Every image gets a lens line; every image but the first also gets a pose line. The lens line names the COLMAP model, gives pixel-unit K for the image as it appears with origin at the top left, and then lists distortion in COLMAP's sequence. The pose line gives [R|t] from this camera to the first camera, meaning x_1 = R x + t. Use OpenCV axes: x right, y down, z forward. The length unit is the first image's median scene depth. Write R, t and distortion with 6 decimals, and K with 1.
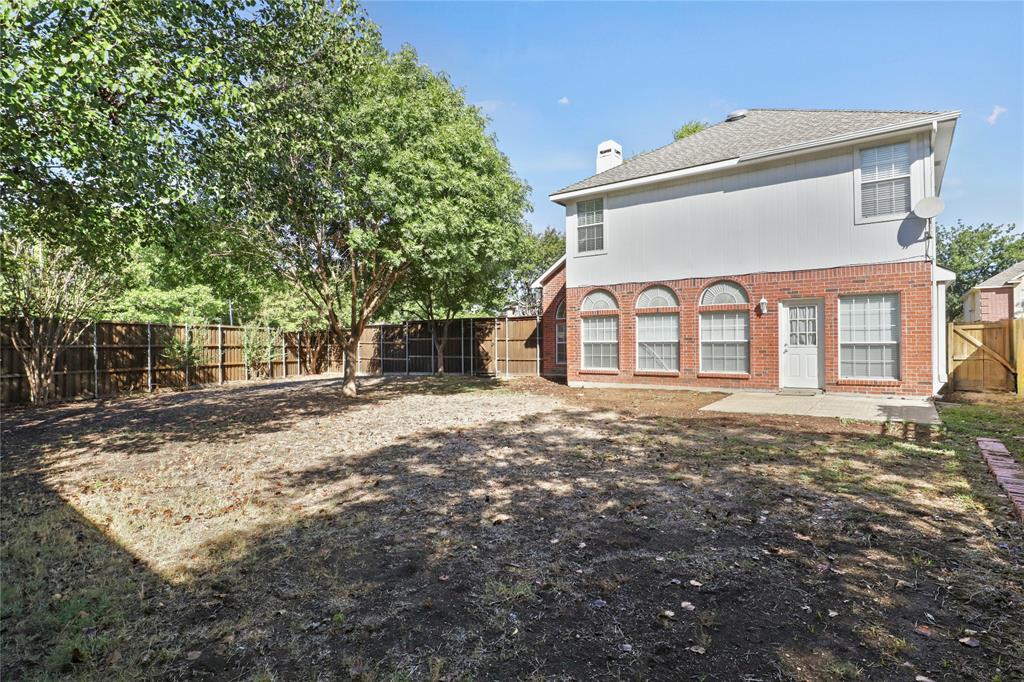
lens RADIAL K [[514.7, 0, 515.5], [0, 514.7, 316.5], [0, 0, 1]] dist [-0.036838, 0.015257]
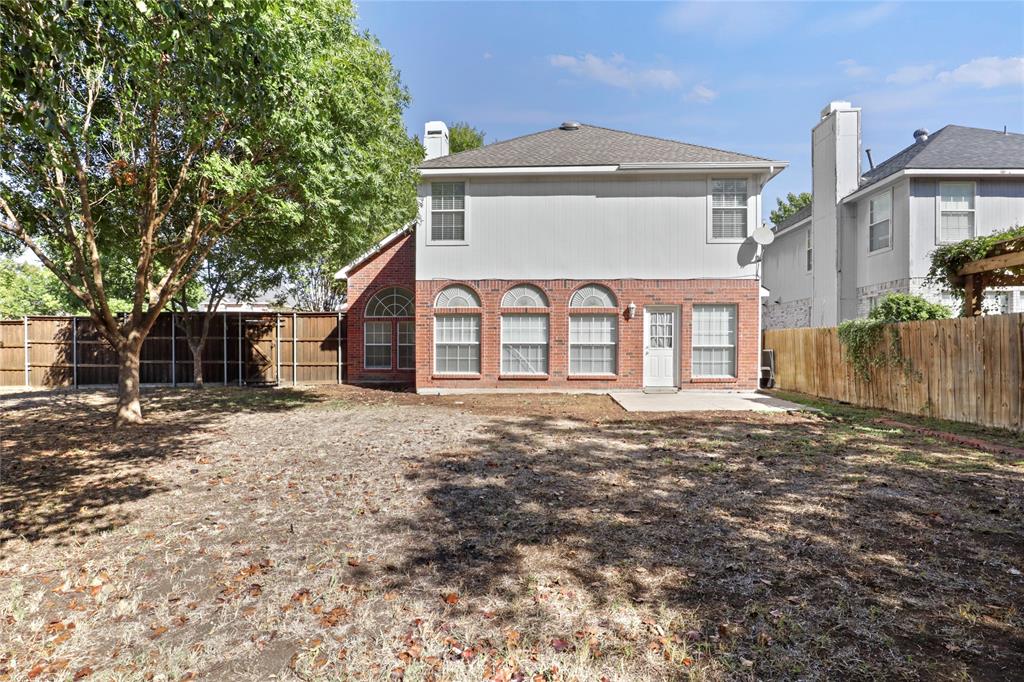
lens RADIAL K [[520.8, 0, 513.5], [0, 520.8, 338.8], [0, 0, 1]] dist [-0.035714, 0.015904]
pose [[0.833281, 0.017944, 0.552559, -0.285468], [-0.035516, 0.999146, 0.021113, 0.021684], [-0.551708, -0.037218, 0.833207, 0.214520]]
